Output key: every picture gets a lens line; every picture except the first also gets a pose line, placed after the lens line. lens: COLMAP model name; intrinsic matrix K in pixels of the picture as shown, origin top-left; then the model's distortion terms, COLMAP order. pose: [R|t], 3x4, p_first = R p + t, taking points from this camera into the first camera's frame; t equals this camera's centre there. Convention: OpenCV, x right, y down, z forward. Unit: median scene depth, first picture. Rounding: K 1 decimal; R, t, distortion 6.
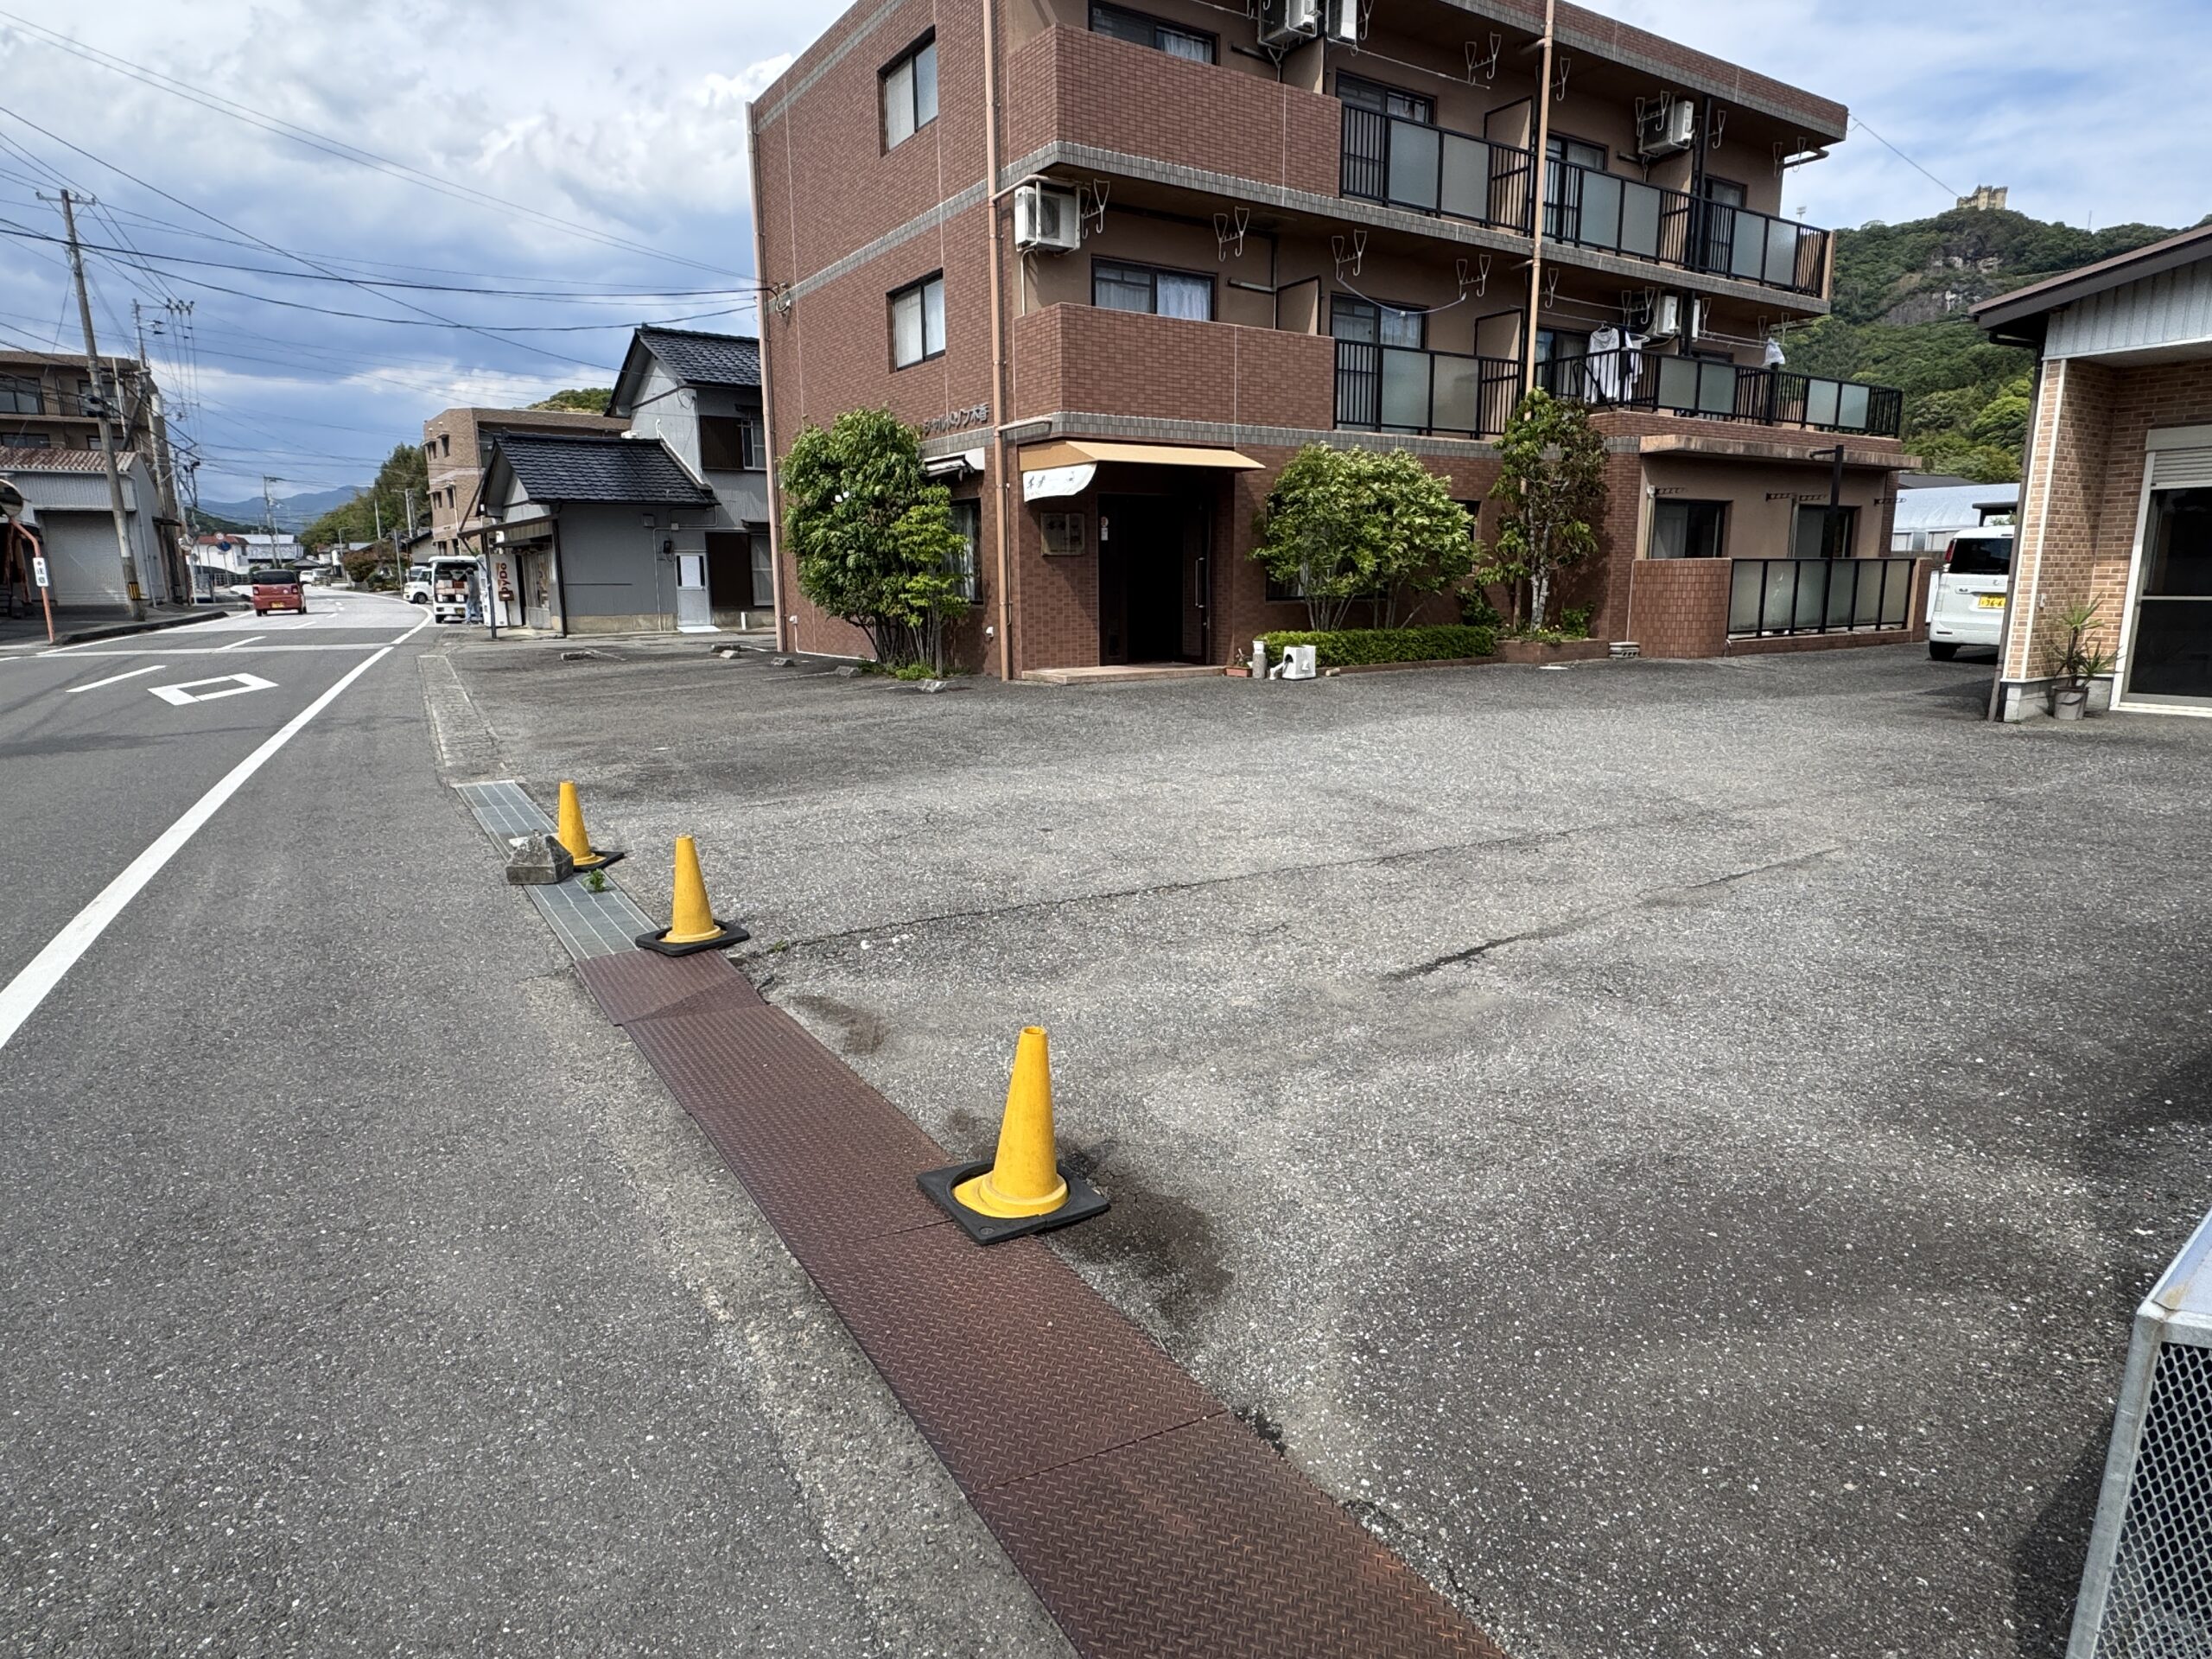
lens RADIAL K [[1269.3, 0, 1106.1], [0, 1269.3, 832.9], [0, 0, 1]] dist [-0.001652, 0.000823]
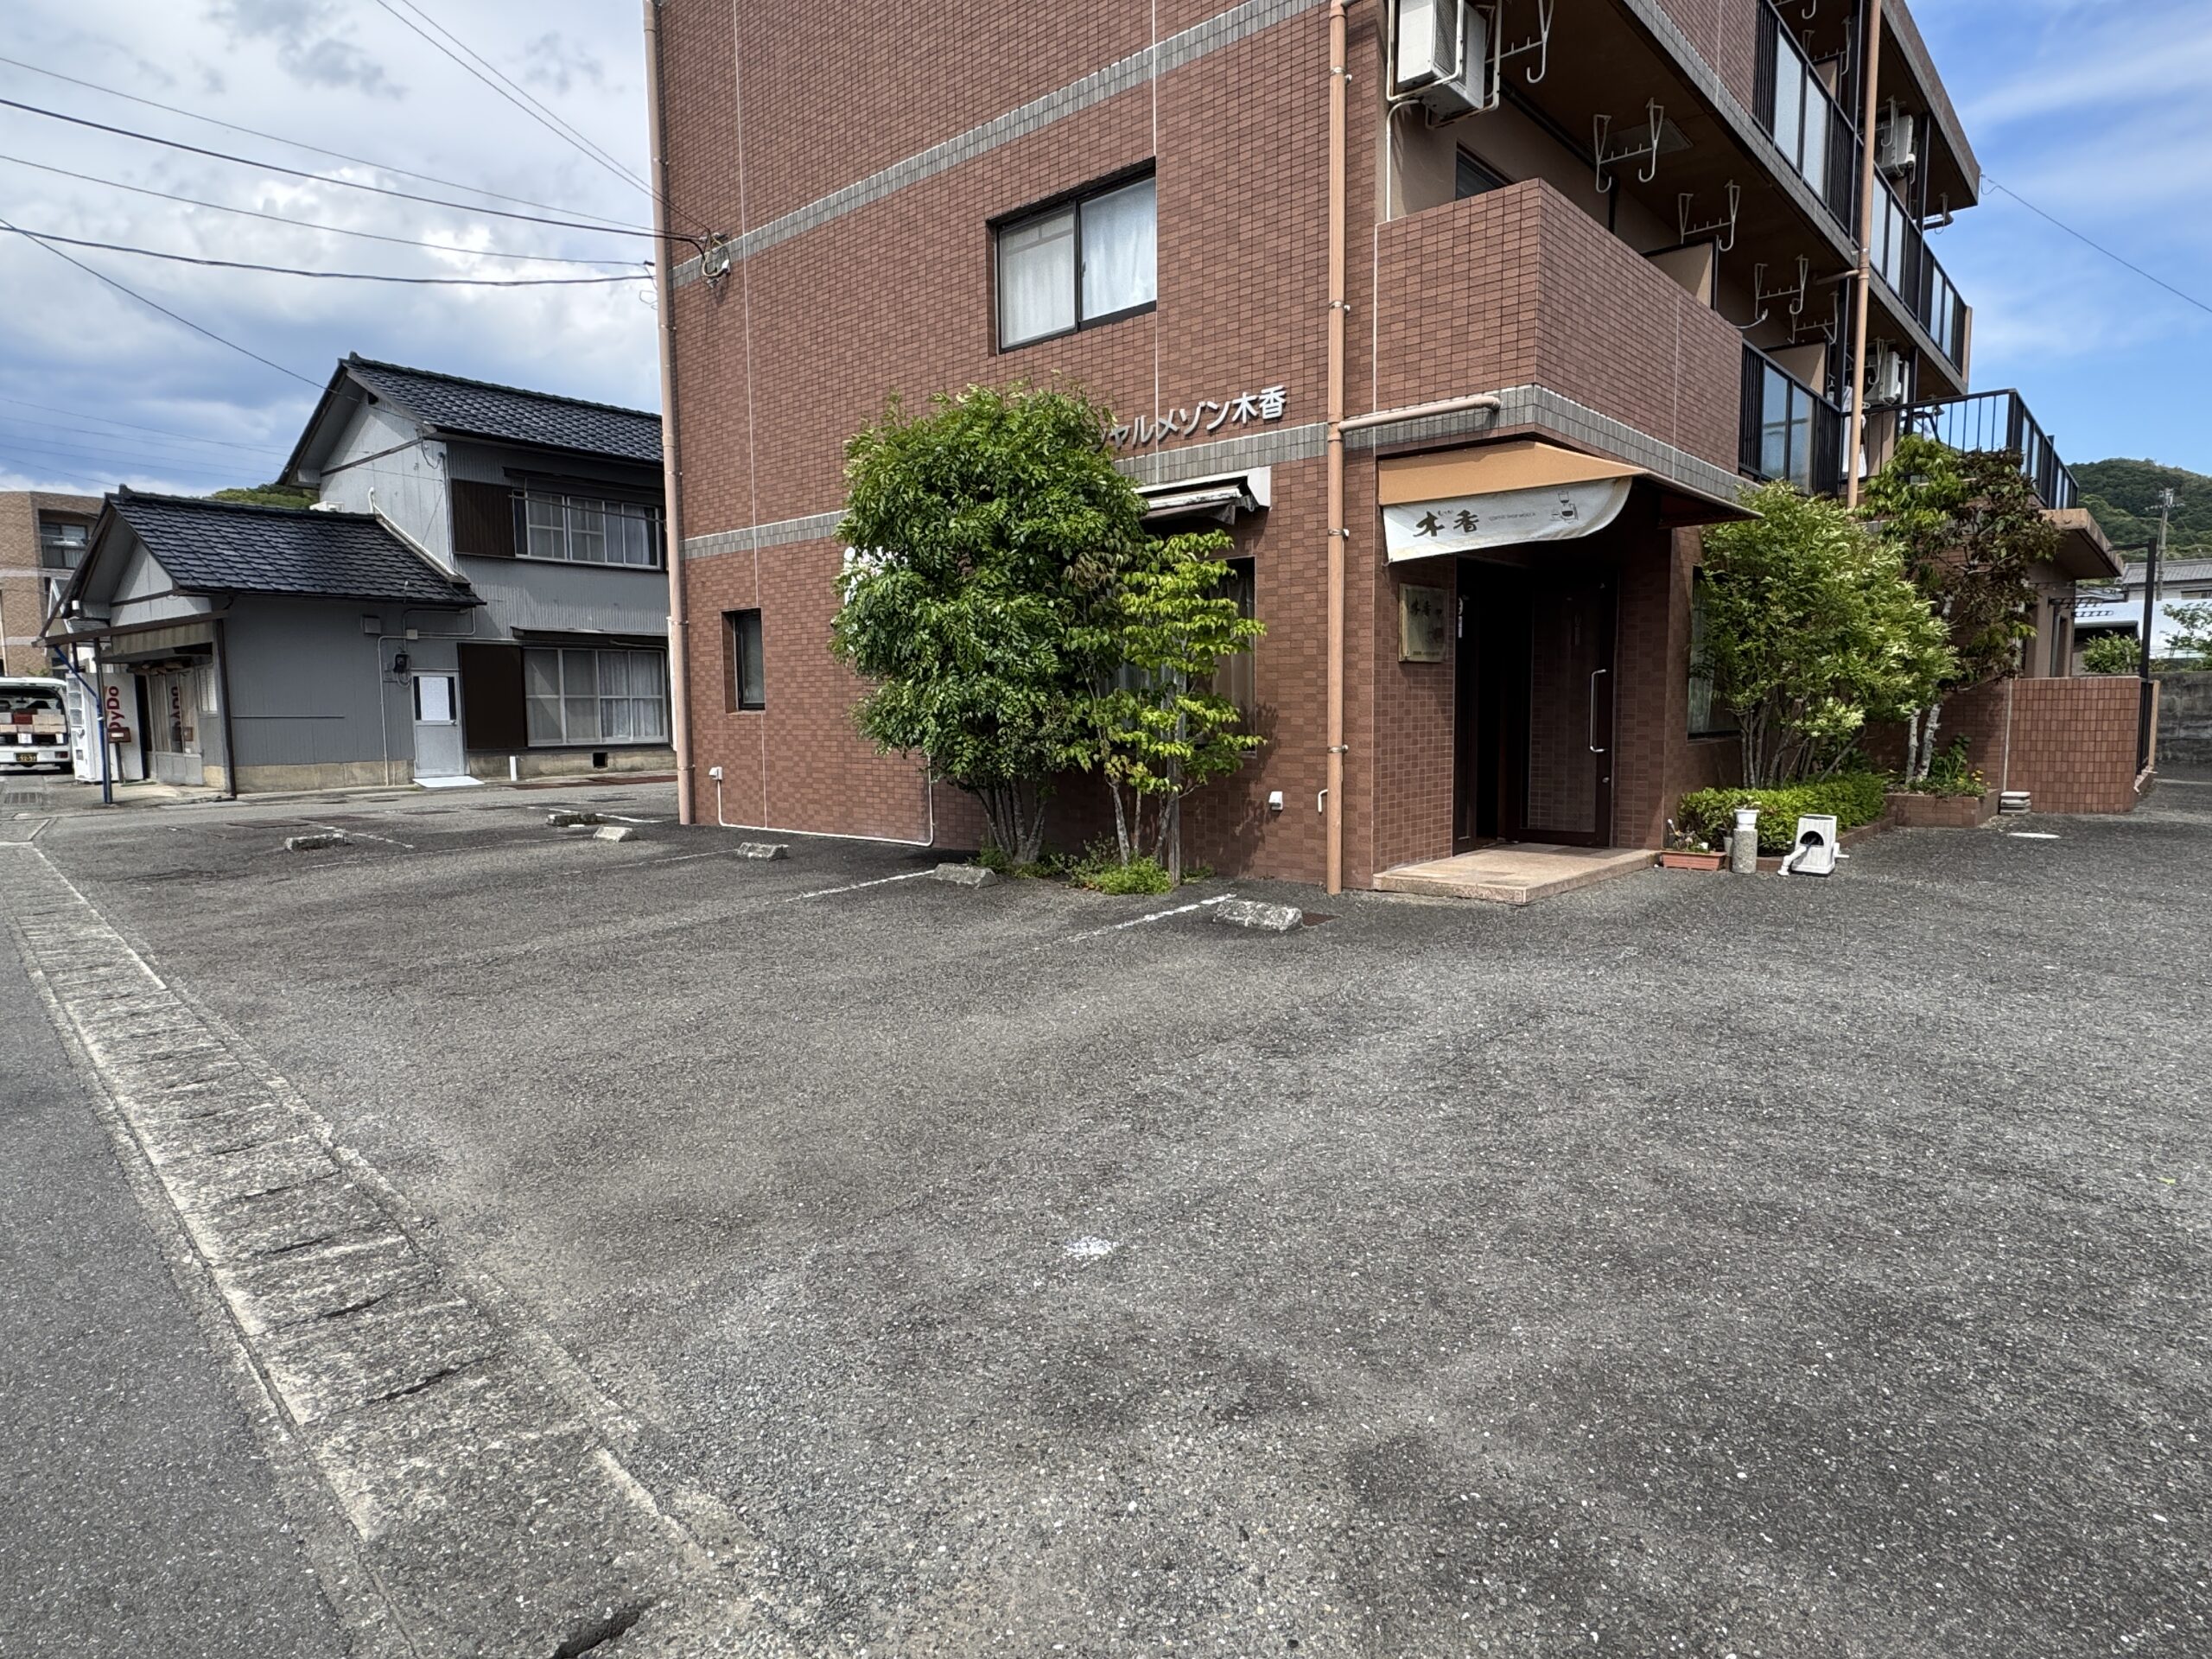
lens RADIAL K [[1269.3, 0, 1109.8], [0, 1269.3, 830.2], [0, 0, 1]] dist [-0.001652, 0.000823]
pose [[0.965931, -0.025952, 0.257494, -0.163995], [0.052530, 0.993909, -0.096882, -0.052871], [-0.253411, 0.107107, 0.961411, 0.271964]]
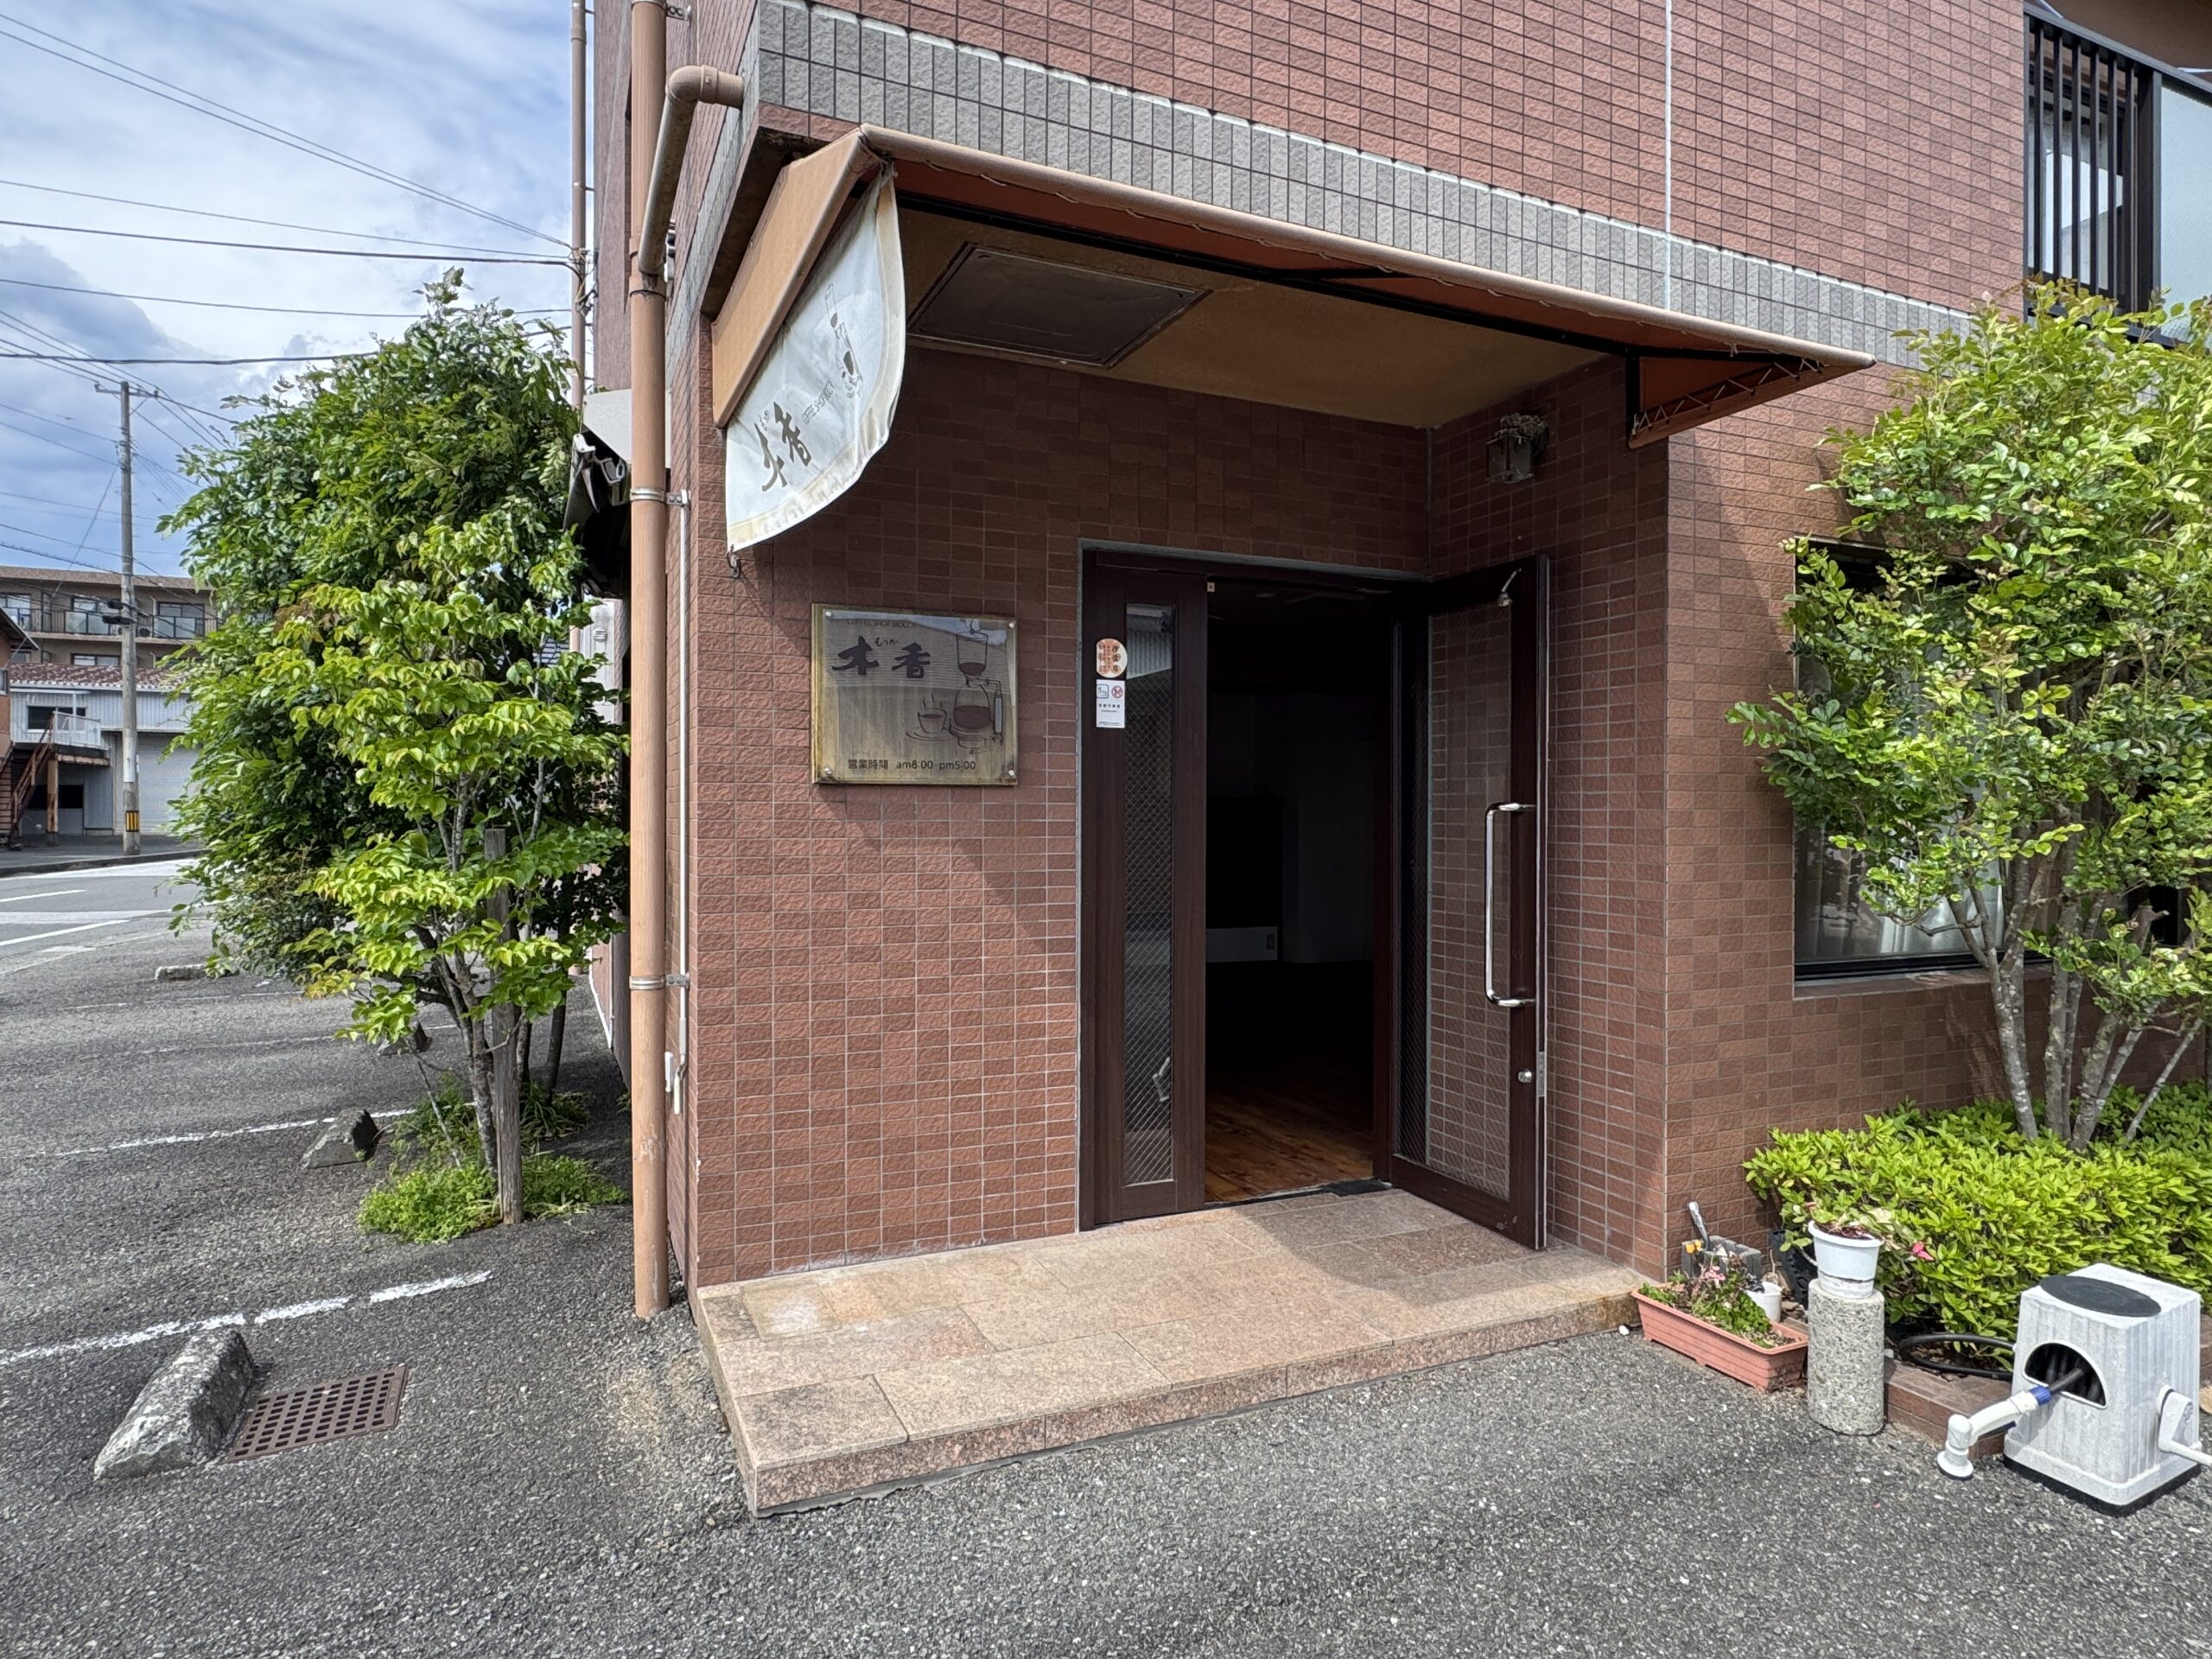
lens RADIAL K [[1269.3, 0, 1097.5], [0, 1269.3, 815.5], [0, 0, 1]] dist [-0.001652, 0.000823]
pose [[0.985054, 0.014073, -0.171668, 0.021445], [-0.047272, 0.980475, -0.190877, -0.089727], [0.165630, 0.196139, 0.966487, 0.412293]]
